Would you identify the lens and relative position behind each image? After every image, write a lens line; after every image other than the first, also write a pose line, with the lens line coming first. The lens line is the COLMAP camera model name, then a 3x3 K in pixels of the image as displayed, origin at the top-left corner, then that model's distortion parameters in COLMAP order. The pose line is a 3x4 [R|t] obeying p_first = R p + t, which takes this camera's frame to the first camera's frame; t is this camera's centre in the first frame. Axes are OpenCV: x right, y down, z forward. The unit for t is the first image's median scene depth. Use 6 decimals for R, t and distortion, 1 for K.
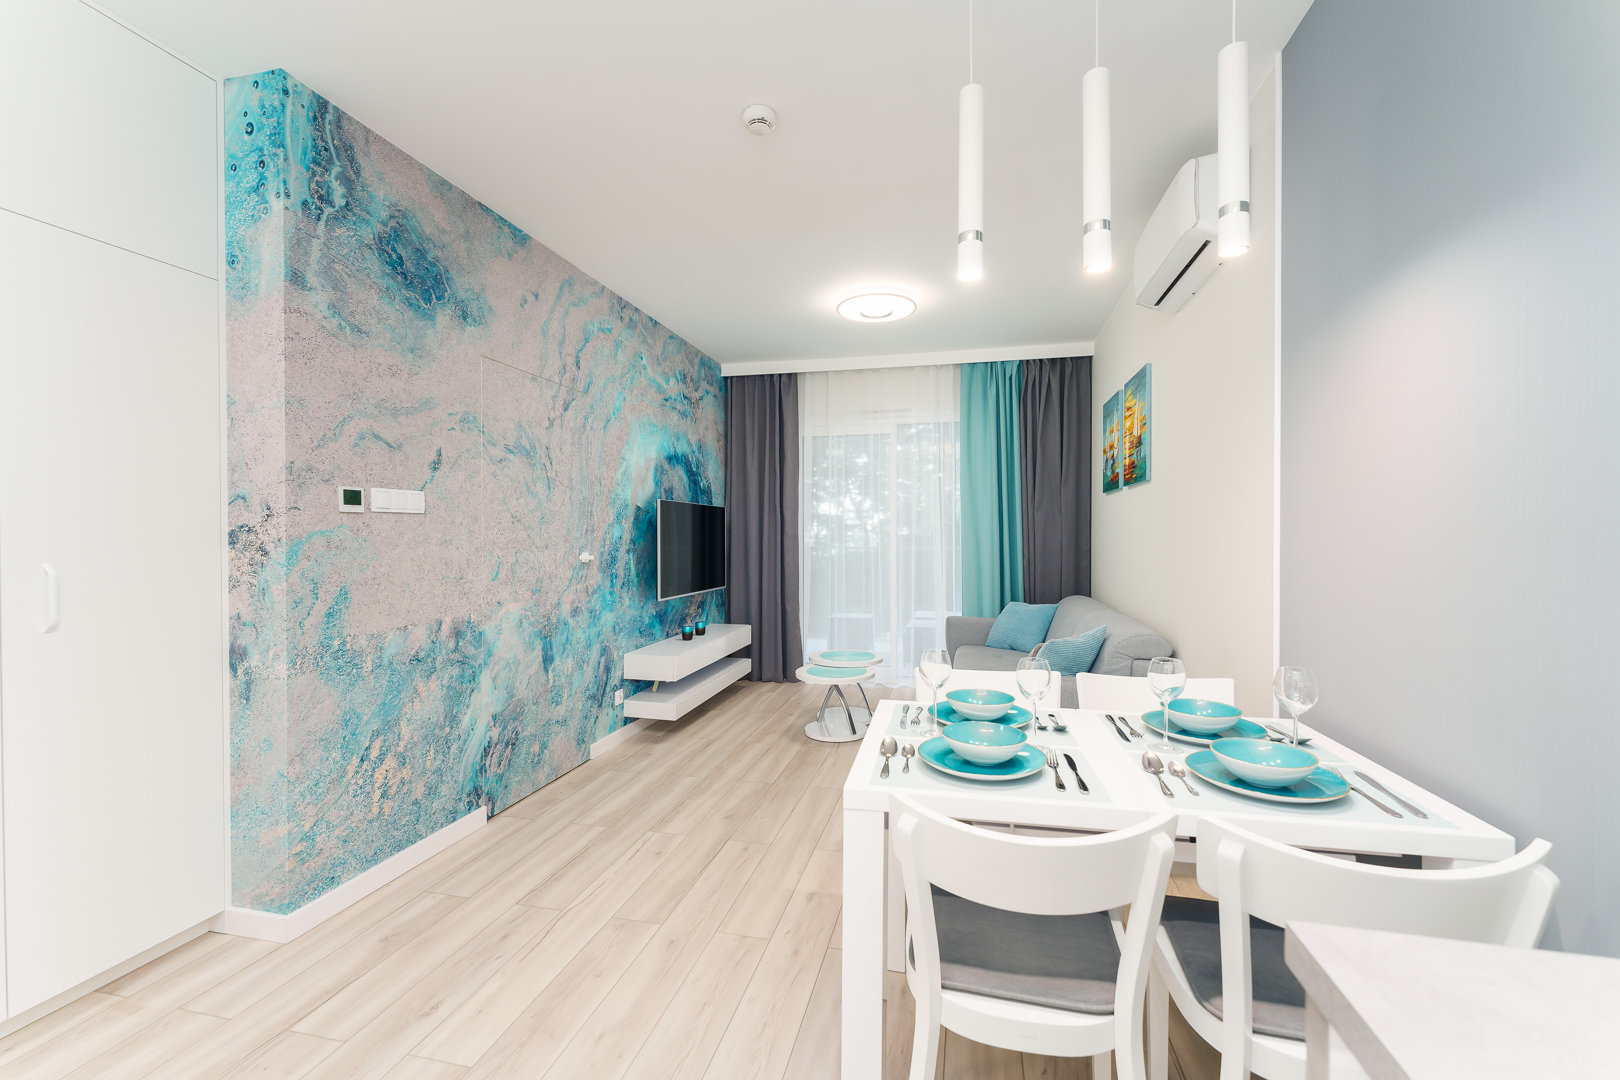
lens RADIAL K [[636.7, 0, 860.7], [0, 636.7, 532.6], [0, 0, 1]] dist [0.003599, -0.000260]
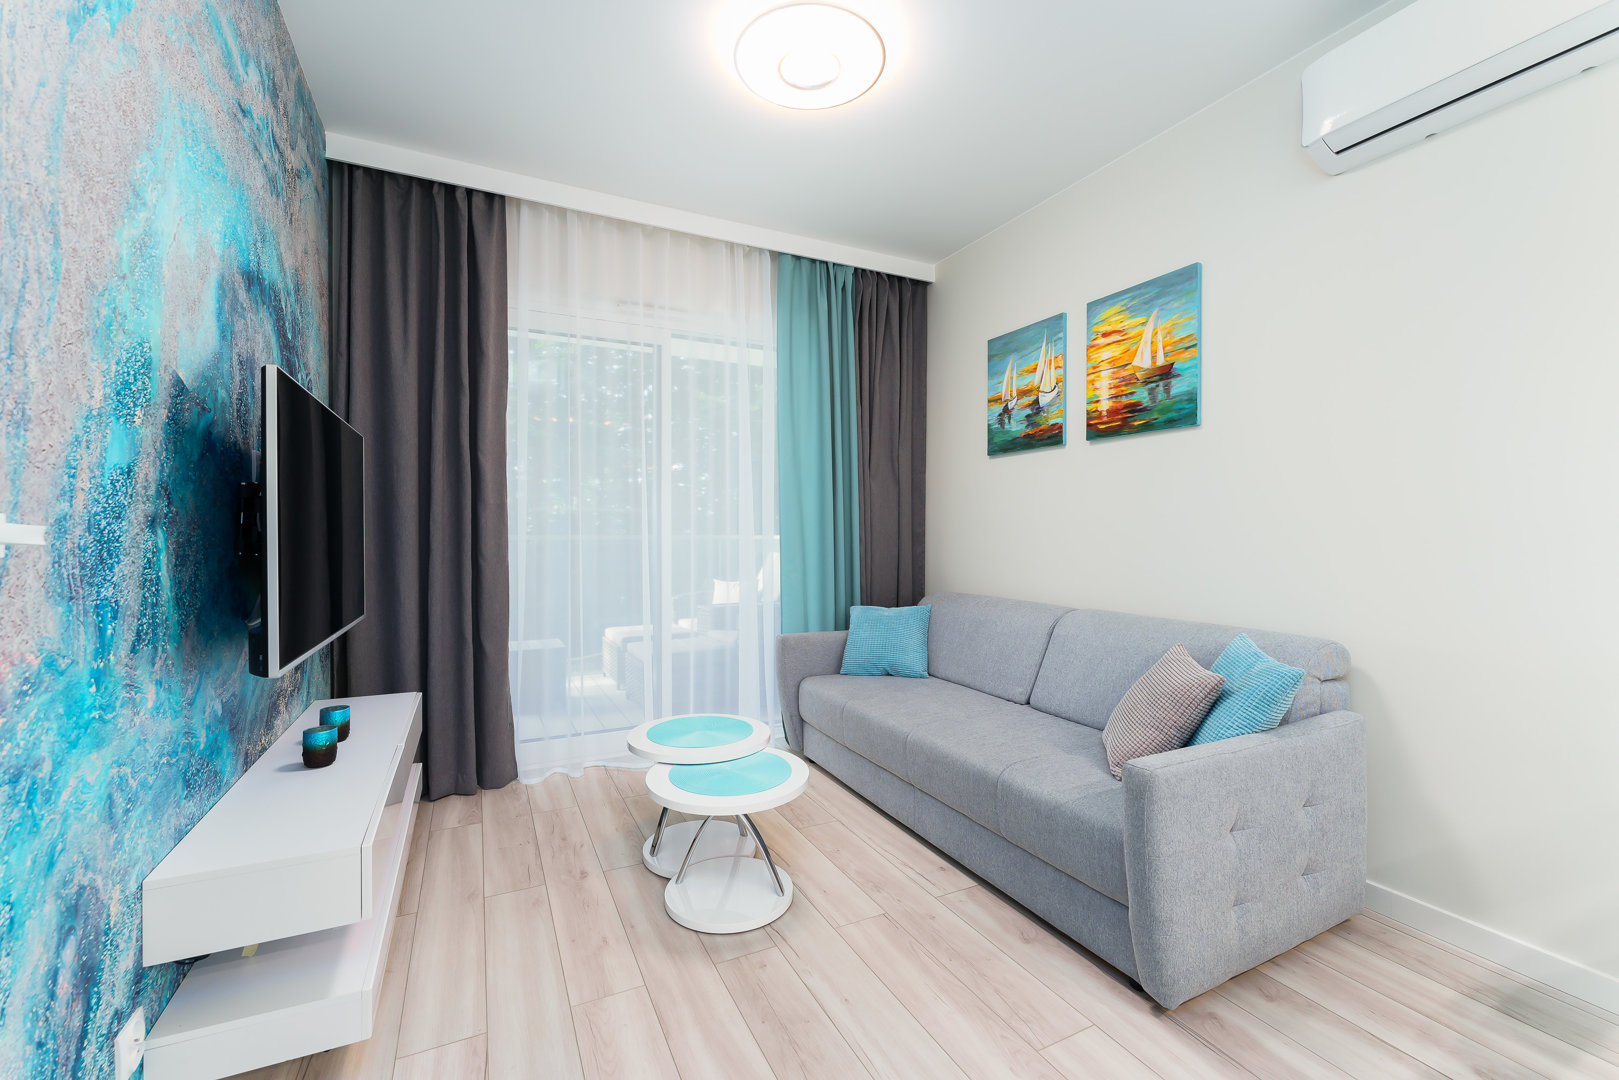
lens RADIAL K [[636.3, 0, 773.4], [0, 636.3, 539.5], [0, 0, 1]] dist [0.003599, -0.000260]
pose [[0.816558, -0.005741, 0.577234, -0.303893], [0.000174, 0.999953, 0.009698, 0.034513], [-0.577263, -0.007818, 0.816521, 0.601007]]
